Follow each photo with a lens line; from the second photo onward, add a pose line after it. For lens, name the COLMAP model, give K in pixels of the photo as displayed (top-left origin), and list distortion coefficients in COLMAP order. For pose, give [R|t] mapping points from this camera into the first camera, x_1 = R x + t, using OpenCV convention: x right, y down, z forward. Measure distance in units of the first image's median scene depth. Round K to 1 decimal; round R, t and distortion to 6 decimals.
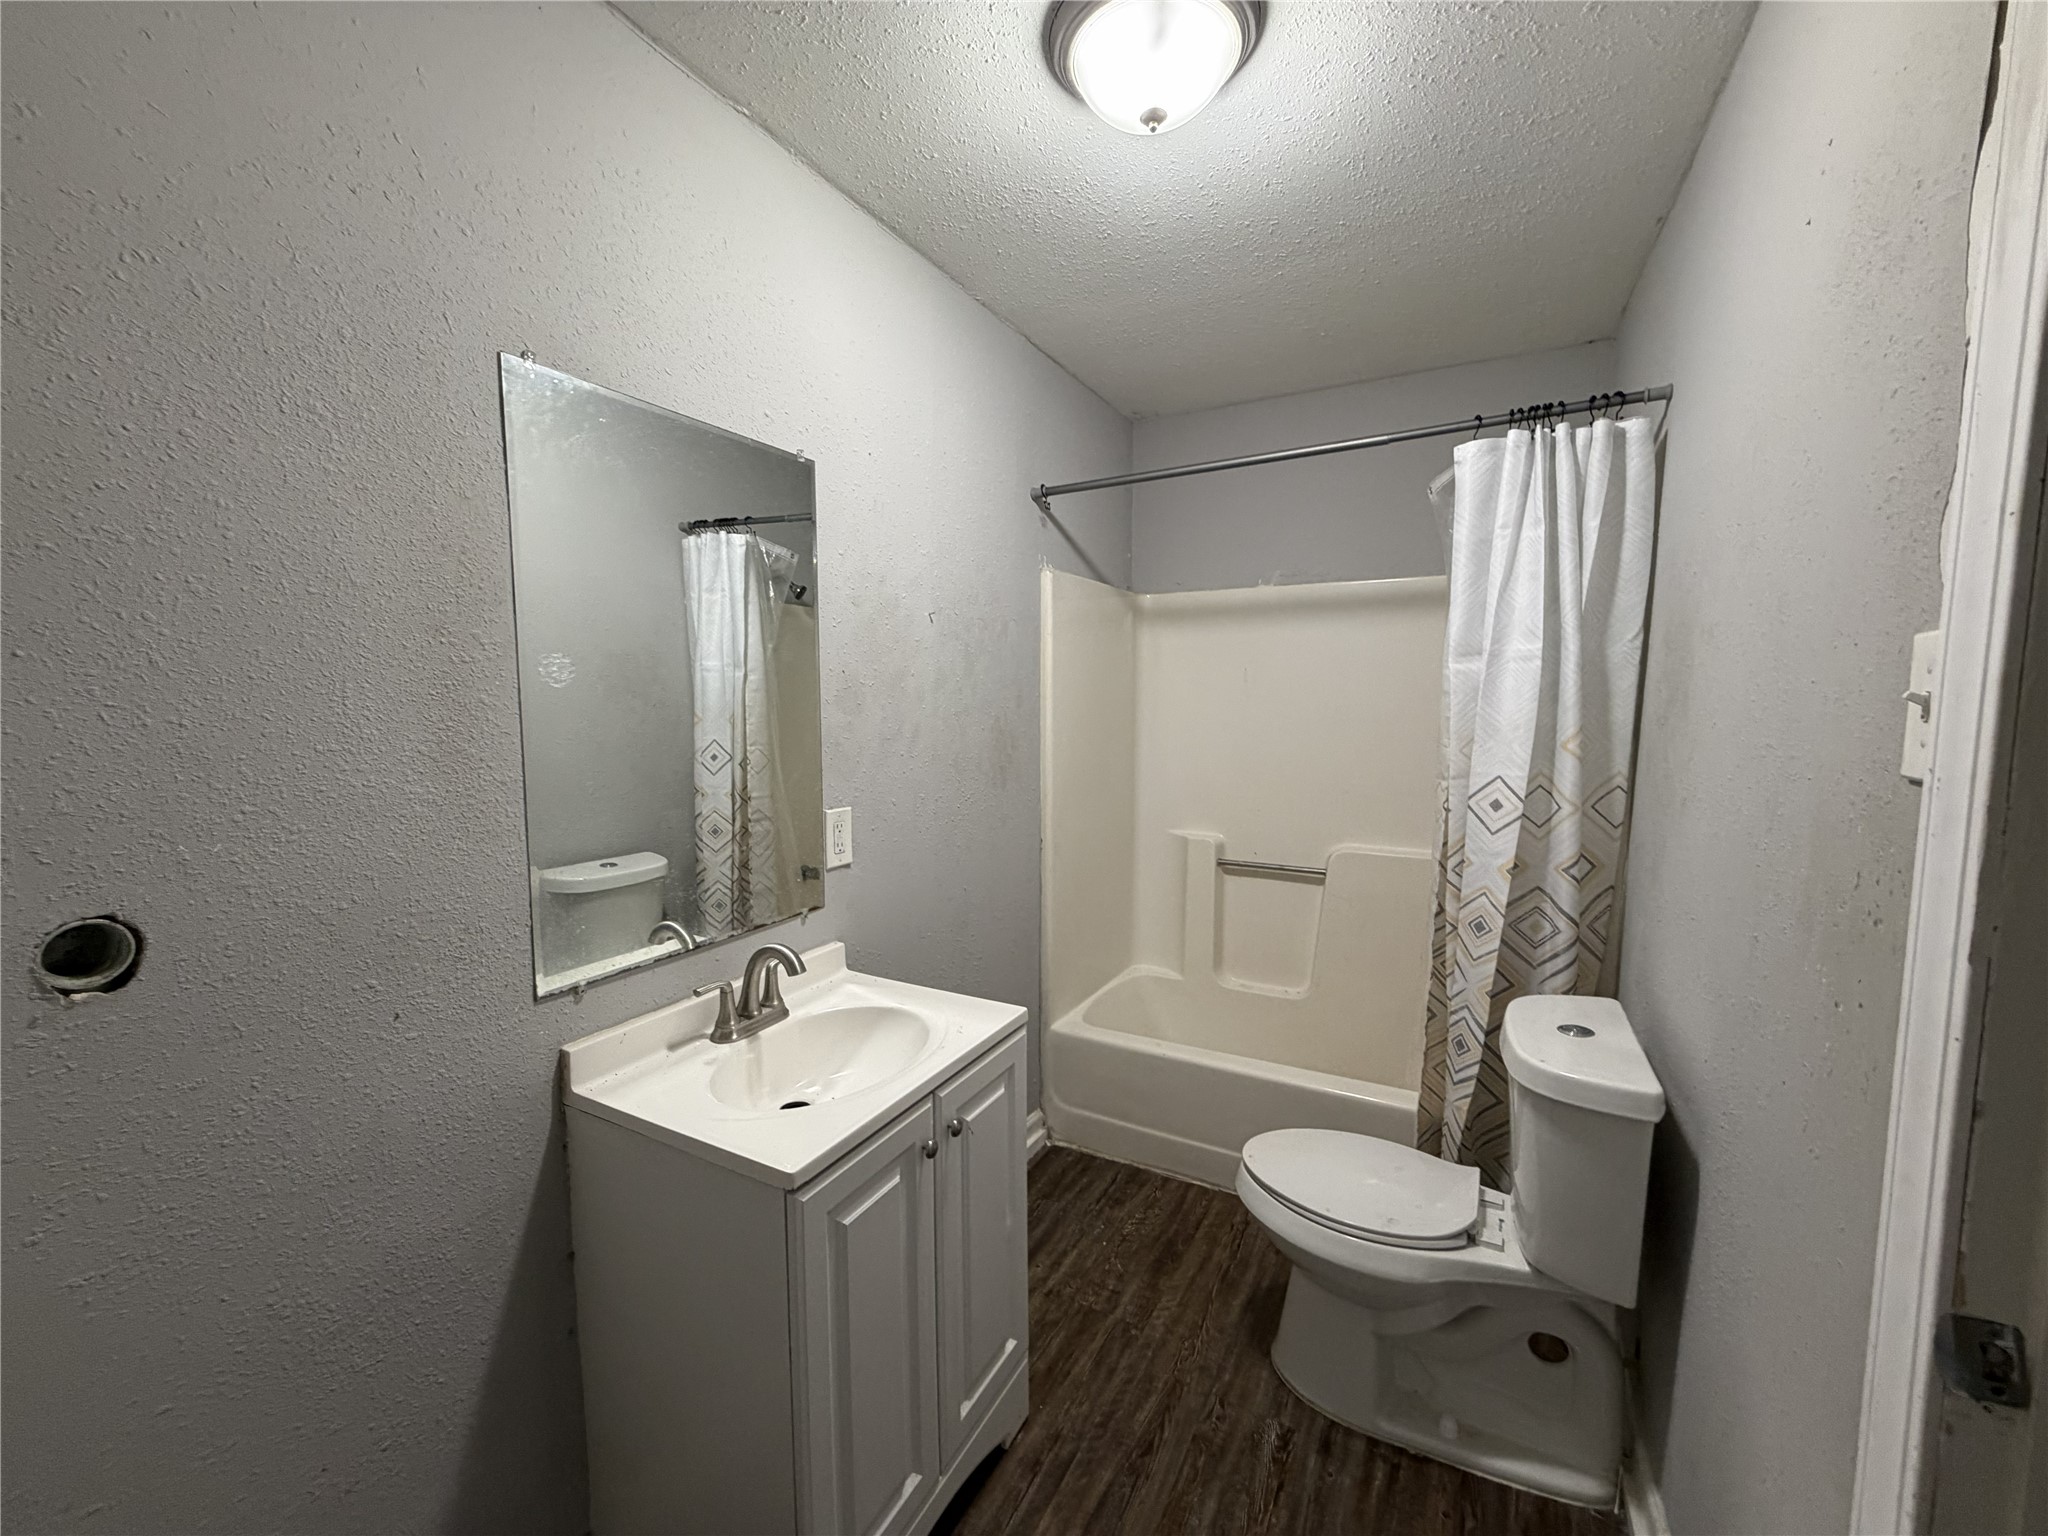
lens RADIAL K [[818.0, 0, 1020.9], [0, 818.0, 770.7], [0, 0, 1]] dist [0.004708, 0.001086]
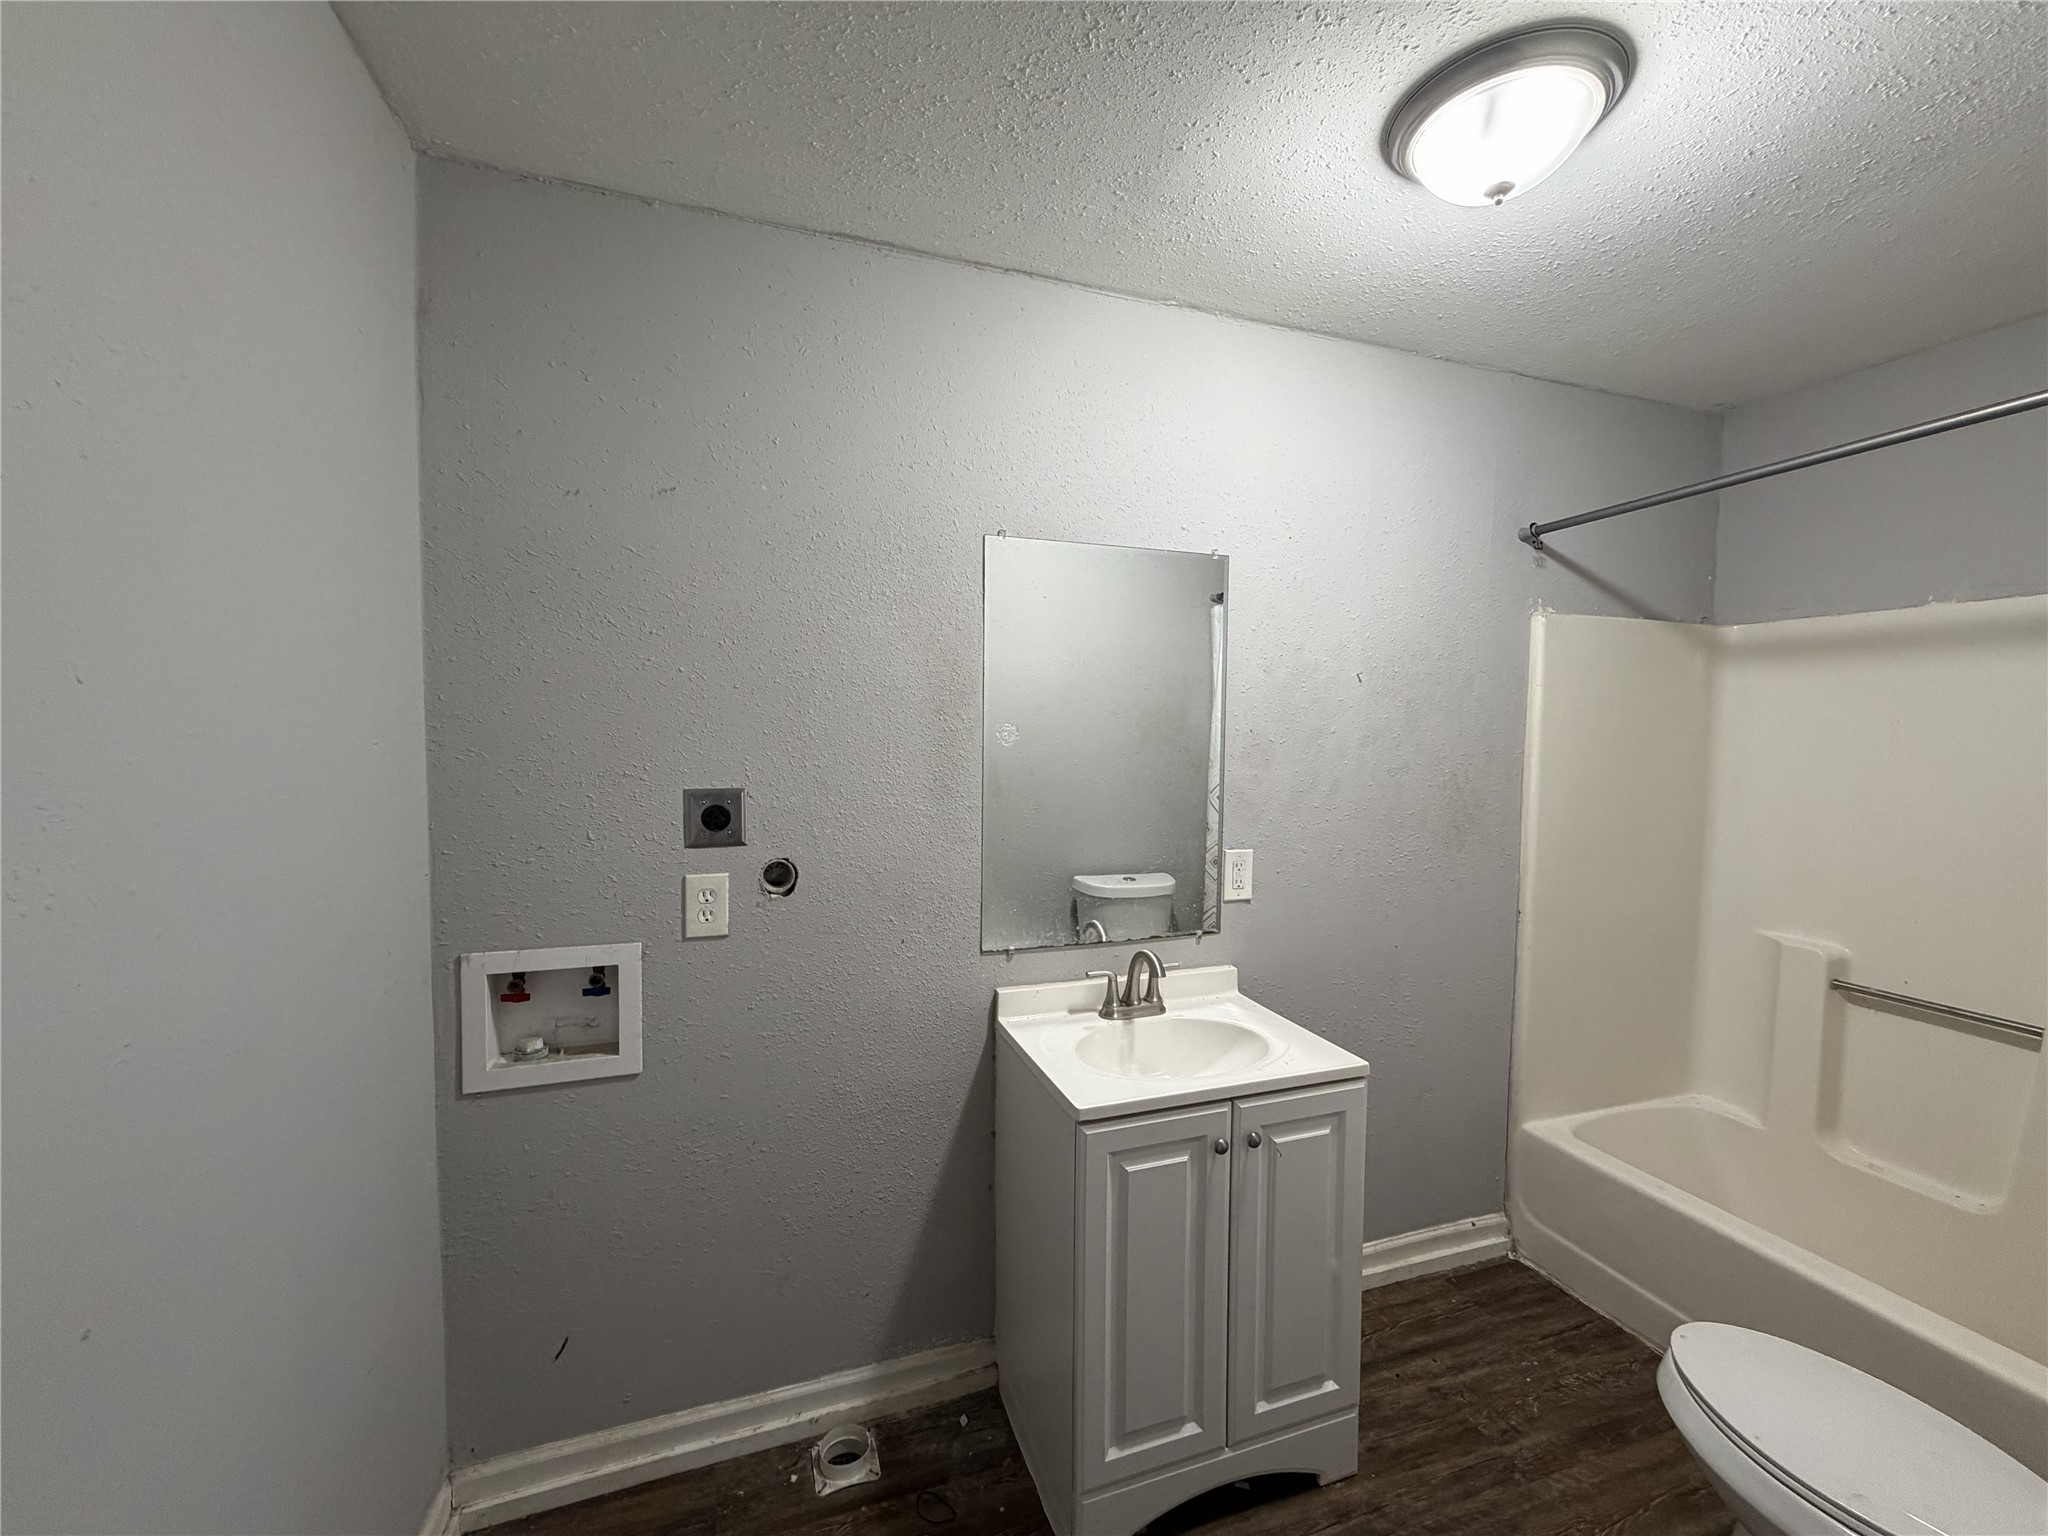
lens RADIAL K [[818.0, 0, 1025.4], [0, 818.0, 770.7], [0, 0, 1]] dist [0.004708, 0.001086]
pose [[0.750456, 0.041980, -0.659586, 0.304308], [-0.072090, 0.997226, -0.018552, -0.021145], [0.656977, 0.061472, 0.751400, -0.066233]]
